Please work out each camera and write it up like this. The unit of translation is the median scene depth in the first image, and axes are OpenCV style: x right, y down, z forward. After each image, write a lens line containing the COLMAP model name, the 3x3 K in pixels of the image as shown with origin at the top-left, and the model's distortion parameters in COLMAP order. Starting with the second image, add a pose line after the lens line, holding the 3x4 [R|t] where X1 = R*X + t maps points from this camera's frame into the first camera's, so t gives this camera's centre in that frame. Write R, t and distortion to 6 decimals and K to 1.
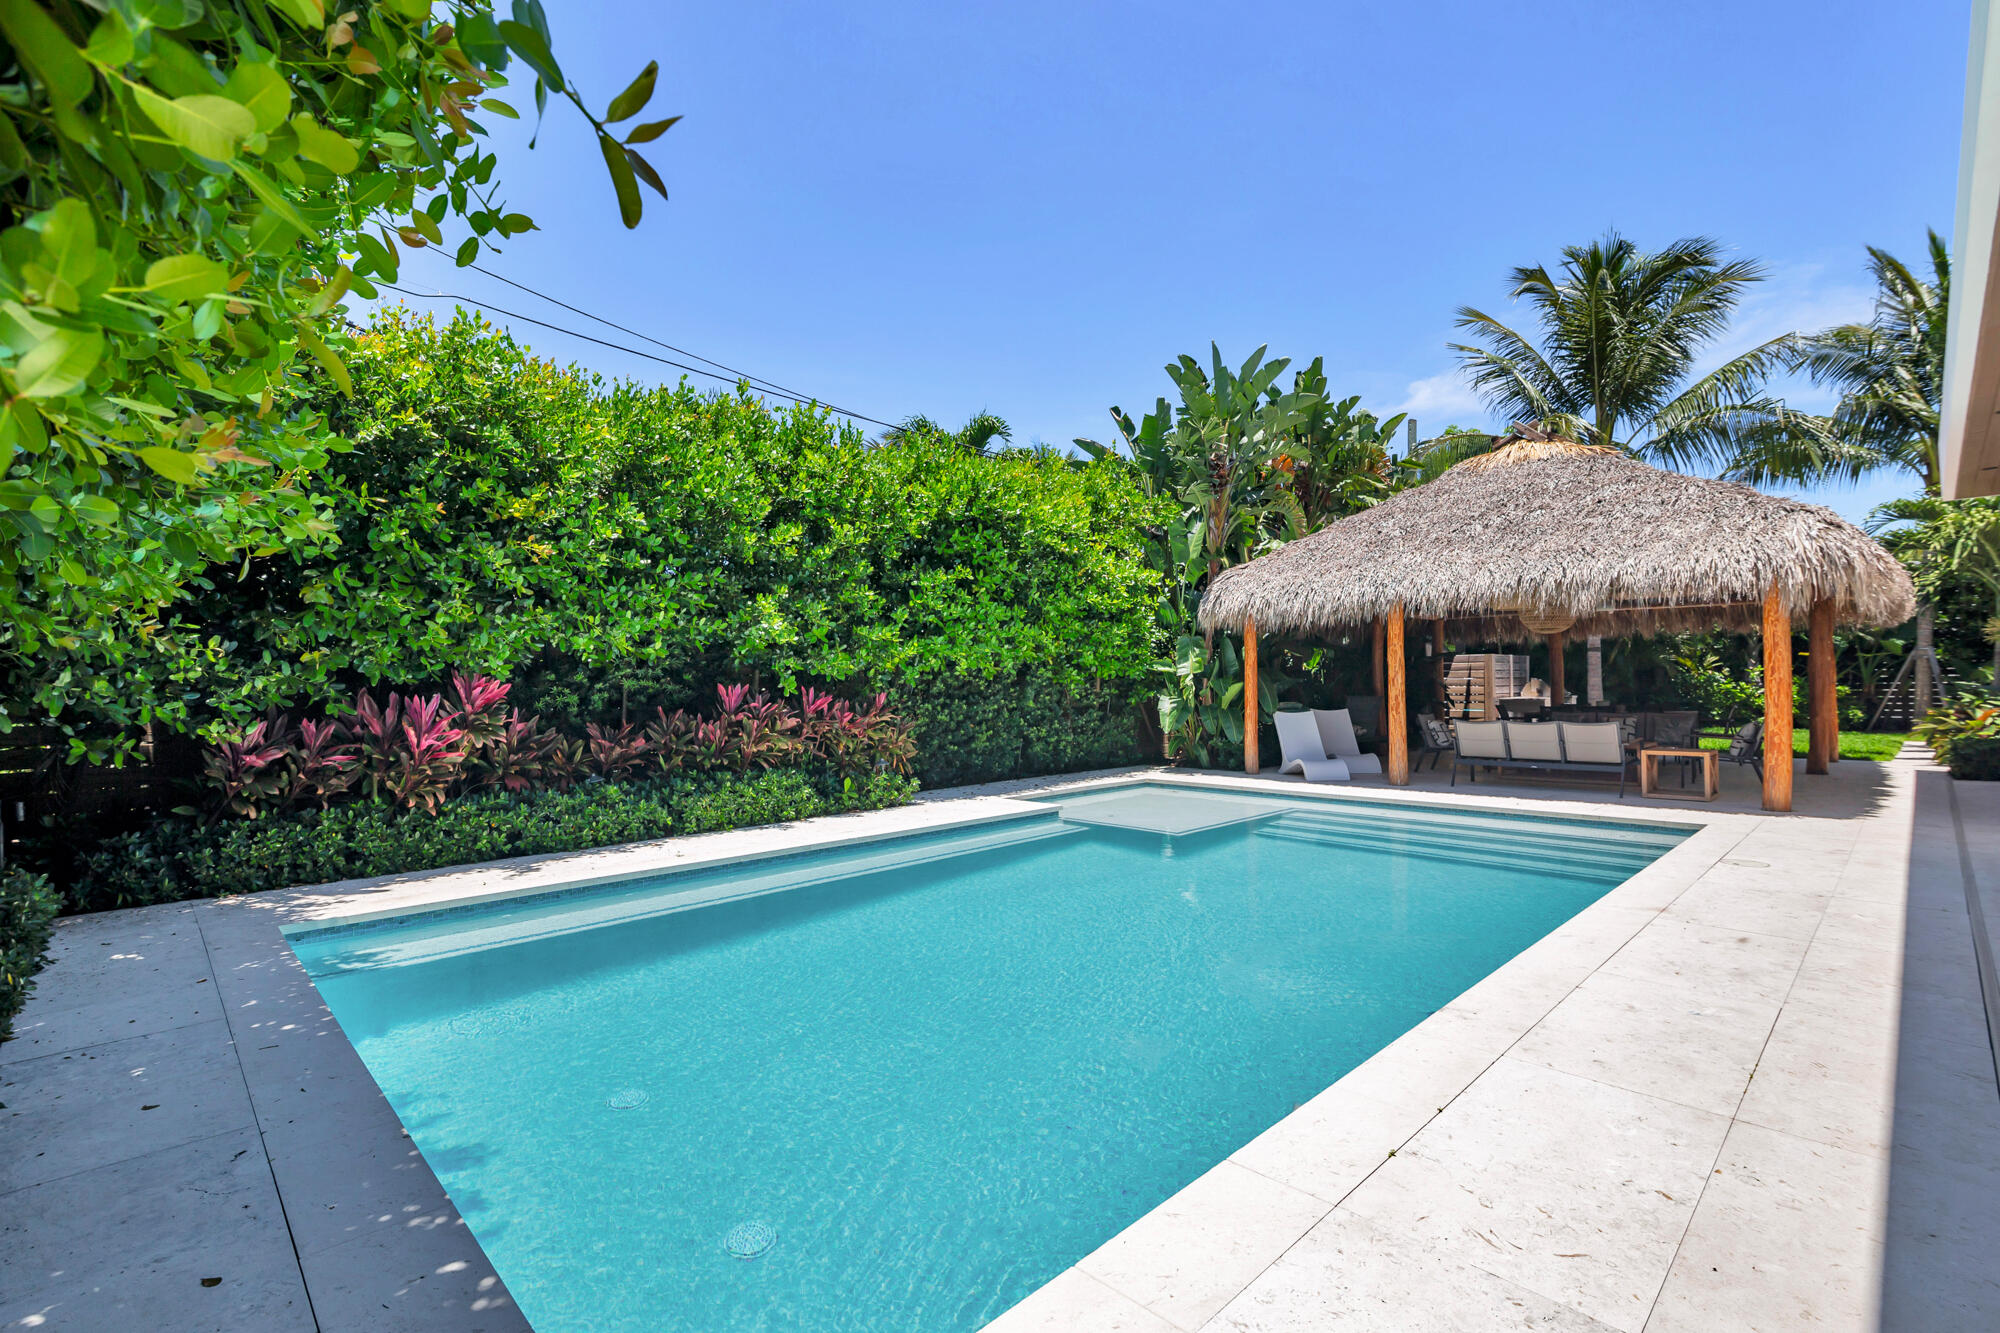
lens RADIAL K [[909.5, 0, 1002.0], [0, 909.5, 658.6], [0, 0, 1]] dist [-0.000616, 0.000256]
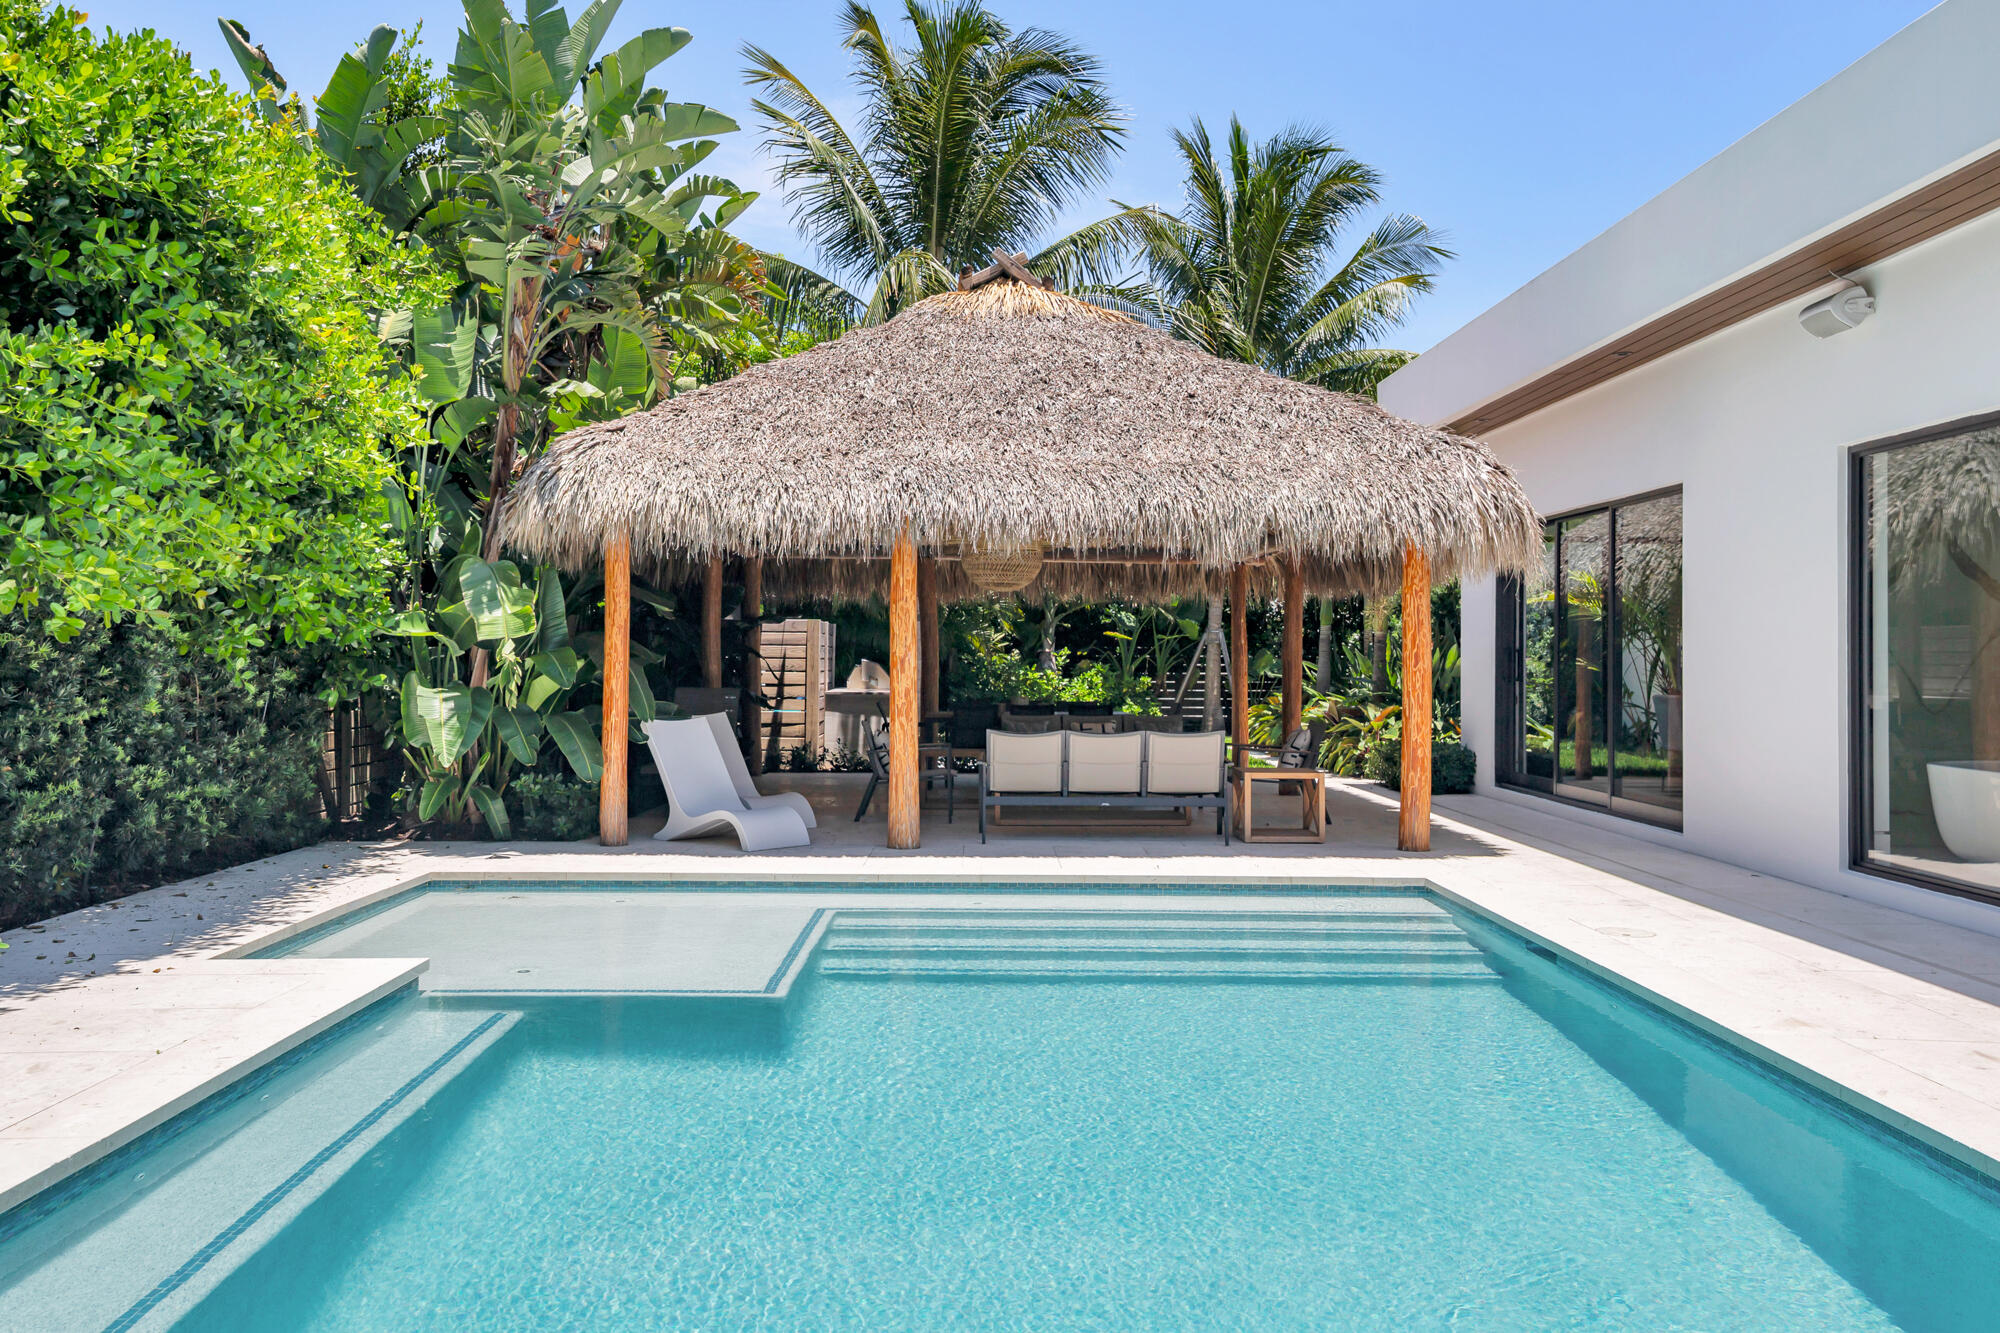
lens RADIAL K [[1543.0, 0, 1000.0], [0, 1543.0, 666.5], [0, 0, 1]] dist [0.016606, 0.003522]
pose [[0.678155, 0.014420, 0.734777, -0.244855], [-0.037538, 0.999182, 0.015037, 0.010413], [-0.733960, -0.037780, 0.678142, 0.329464]]
